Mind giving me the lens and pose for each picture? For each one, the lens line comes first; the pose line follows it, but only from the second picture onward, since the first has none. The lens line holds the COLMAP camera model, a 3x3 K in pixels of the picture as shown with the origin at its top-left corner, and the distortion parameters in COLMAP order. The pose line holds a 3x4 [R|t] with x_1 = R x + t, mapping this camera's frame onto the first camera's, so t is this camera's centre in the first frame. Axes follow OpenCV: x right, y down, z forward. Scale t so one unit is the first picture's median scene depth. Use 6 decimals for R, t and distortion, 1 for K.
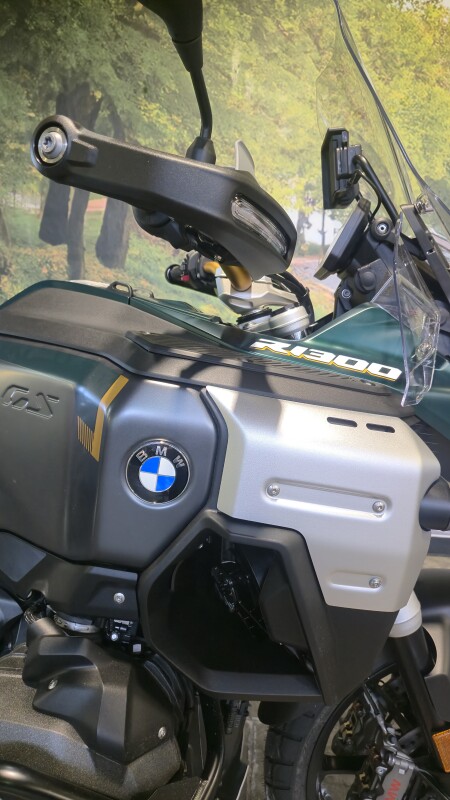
lens RADIAL K [[540.1, 0, 223.3], [0, 540.1, 395.8], [0, 0, 1]] dist [0.056608, -0.050111]
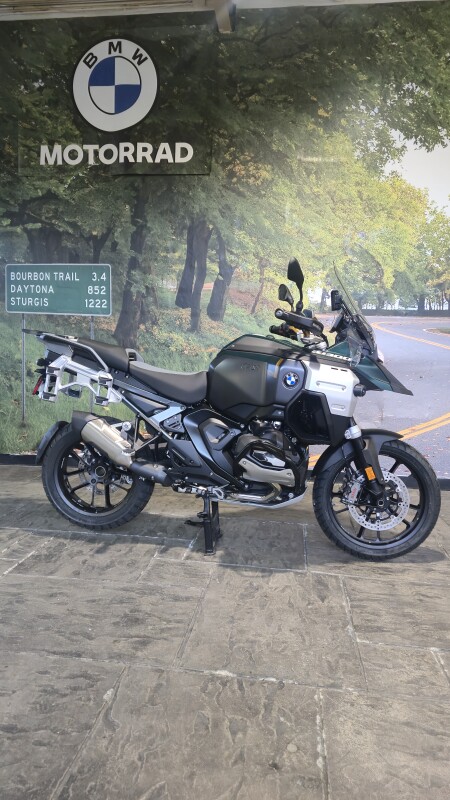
lens RADIAL K [[541.2, 0, 225.0], [0, 541.2, 400.0], [0, 0, 1]] dist [0.053895, -0.048153]
pose [[0.999160, 0.002002, -0.040942, -0.318834], [-0.004381, 0.998301, -0.058094, 0.374974], [0.040756, 0.058225, 0.997471, -2.245602]]
